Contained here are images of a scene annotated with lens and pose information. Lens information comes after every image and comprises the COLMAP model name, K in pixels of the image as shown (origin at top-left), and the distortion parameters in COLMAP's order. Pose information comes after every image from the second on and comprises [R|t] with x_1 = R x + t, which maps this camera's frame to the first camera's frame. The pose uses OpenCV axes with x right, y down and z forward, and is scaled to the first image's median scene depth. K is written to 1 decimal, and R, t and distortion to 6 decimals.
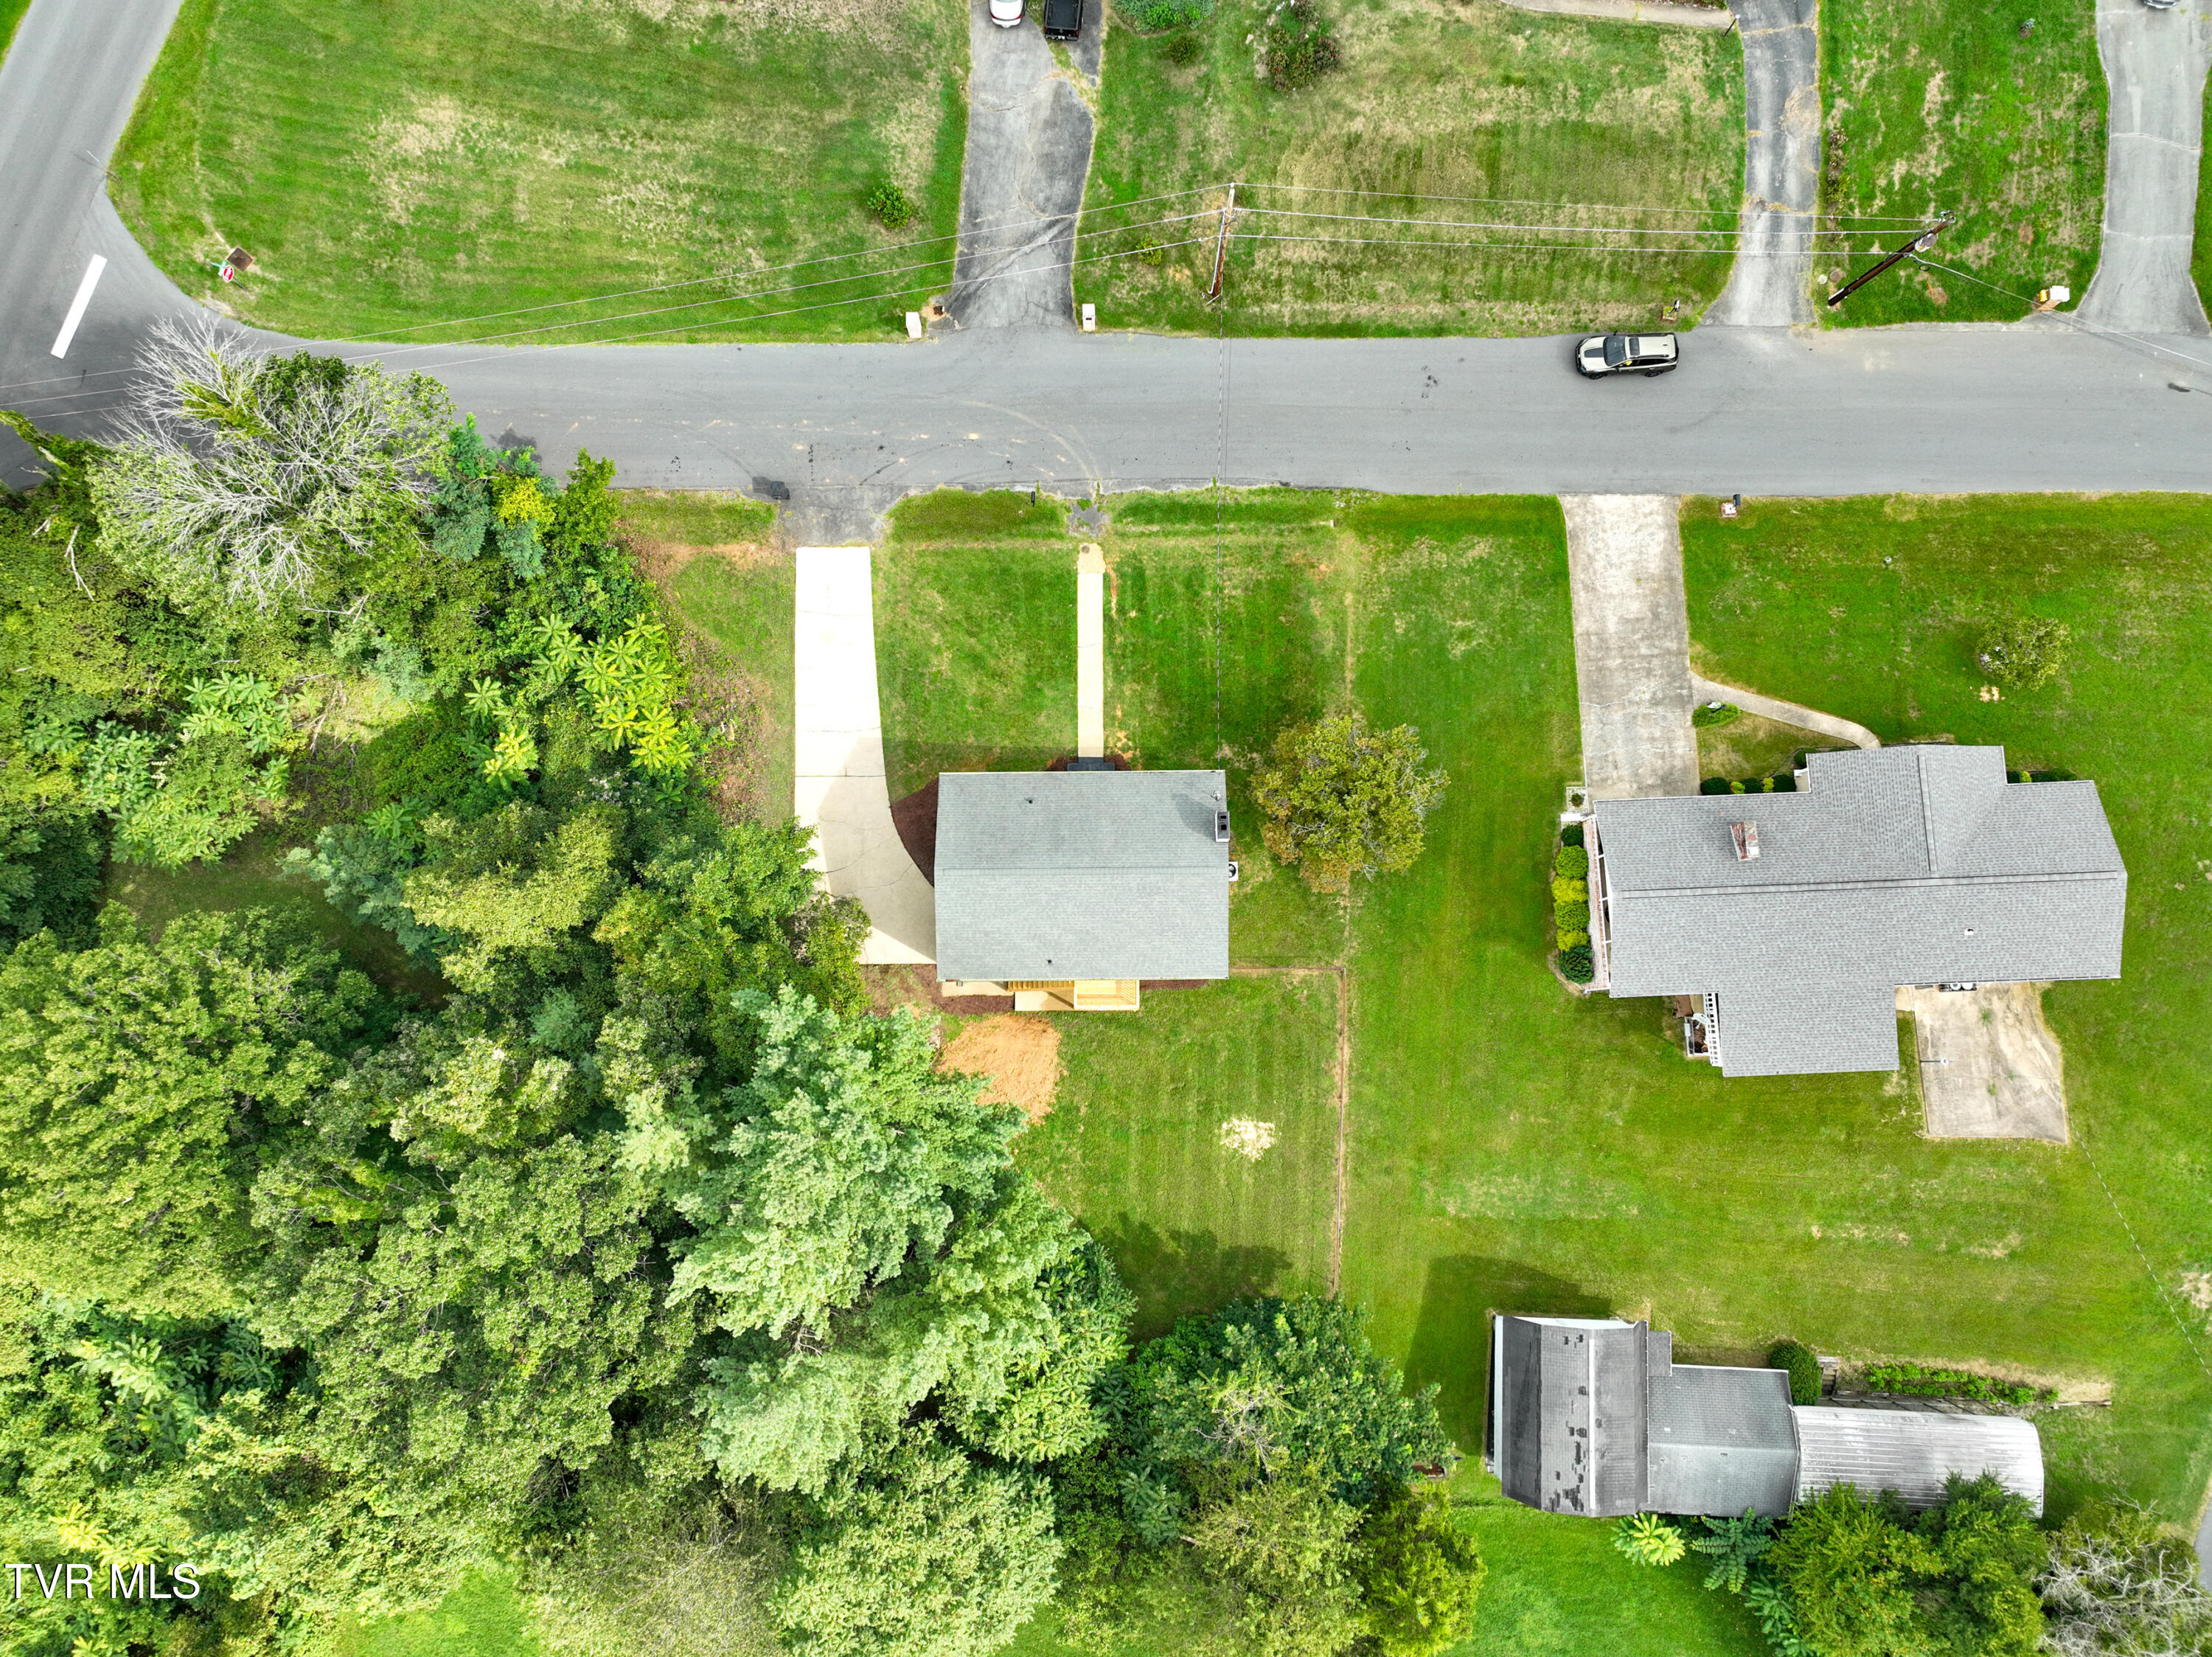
lens RADIAL K [[1553.7, 0, 1116.8], [0, 1553.7, 825.7], [0, 0, 1]] dist [0.008246, 0.029218]
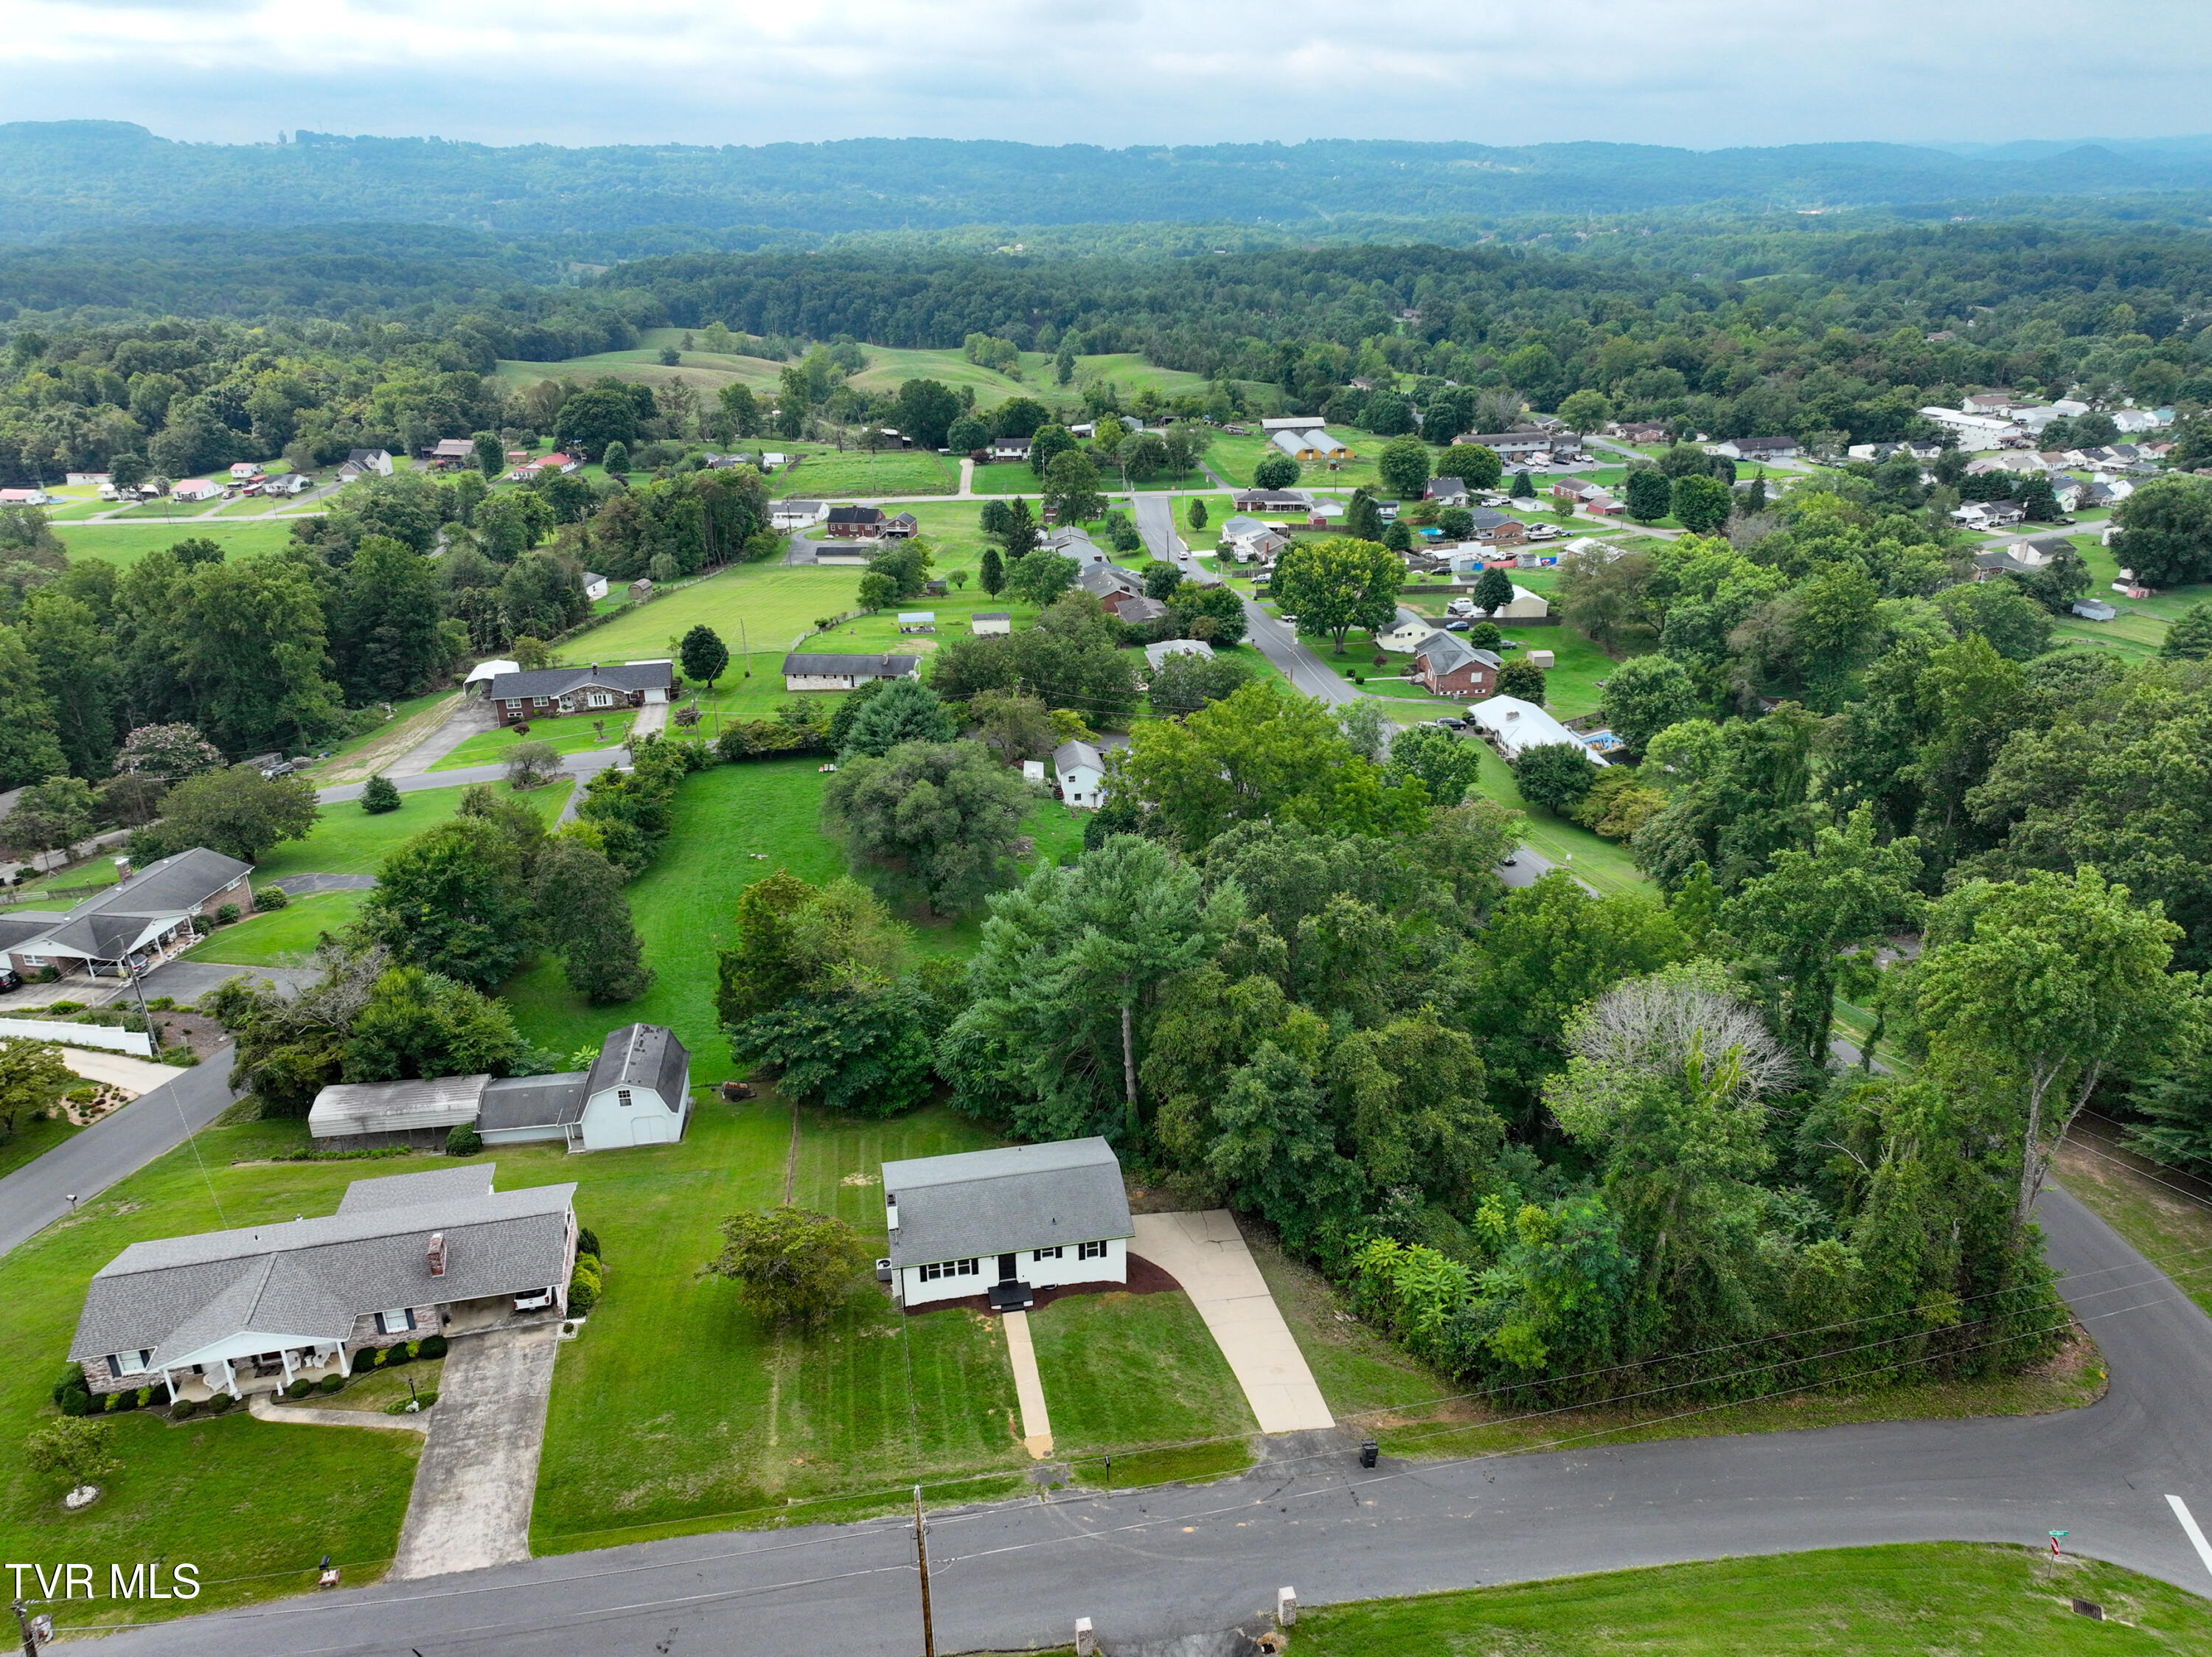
lens RADIAL K [[1552.9, 0, 1114.3], [0, 1552.9, 827.5], [0, 0, 1]] dist [0.004789, 0.036484]
pose [[-0.982042, 0.077969, -0.171796, 0.078266], [-0.186124, -0.251549, 0.949779, -1.049778], [0.030838, 0.964699, 0.261544, 0.381962]]
